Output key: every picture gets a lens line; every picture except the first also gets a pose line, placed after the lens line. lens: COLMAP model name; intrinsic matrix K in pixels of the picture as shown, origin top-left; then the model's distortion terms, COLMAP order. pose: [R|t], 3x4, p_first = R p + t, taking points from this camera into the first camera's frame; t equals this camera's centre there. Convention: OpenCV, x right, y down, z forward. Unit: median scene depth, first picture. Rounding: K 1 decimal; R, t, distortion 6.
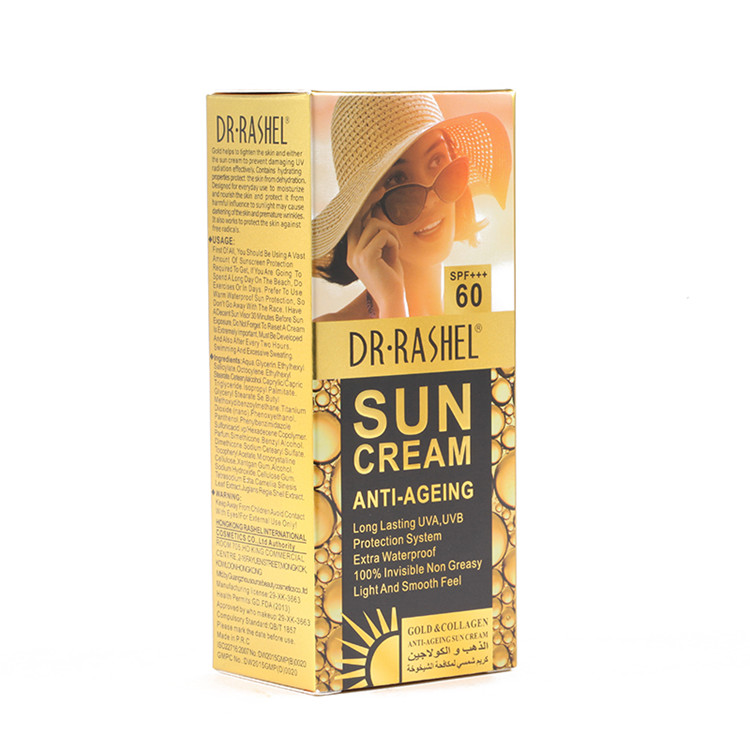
lens RADIAL K [[3777.0, 0, 375.0], [0, 3777.0, 375.0], [0, 0, 1]] dist [0.250537, 10.334738]
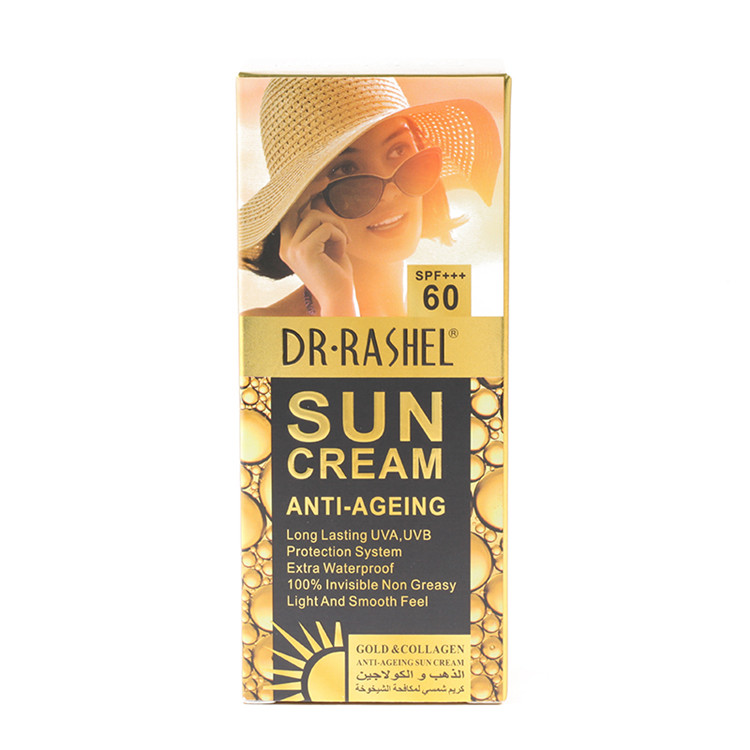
lens RADIAL K [[3777.0, 0, 375.0], [0, 3777.0, 375.0], [0, 0, 1]] dist [0.250537, 10.334738]
pose [[0.790069, 0.099367, -0.604910, 0.576682], [-0.054096, 0.994227, 0.092664, -0.087563], [0.610626, -0.040487, 0.790884, 0.263863]]
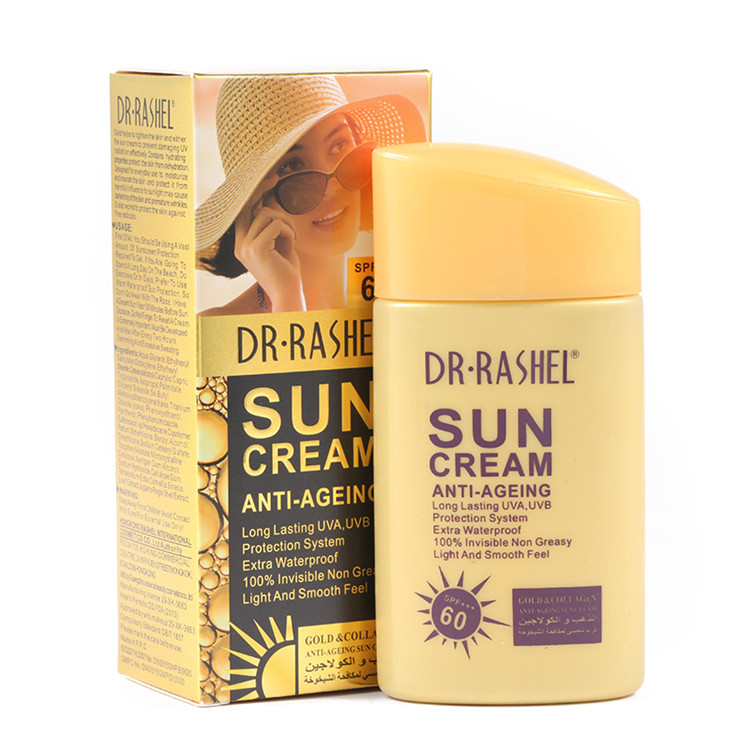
lens RADIAL K [[3777.0, 0, 375.0], [0, 3777.0, 375.0], [0, 0, 1]] dist [0.250537, 10.334738]
pose [[0.990903, 0.015863, -0.133640, 0.152965], [-0.012371, 0.999561, 0.026919, -0.025032], [0.134009, -0.025021, 0.990664, 0.061259]]
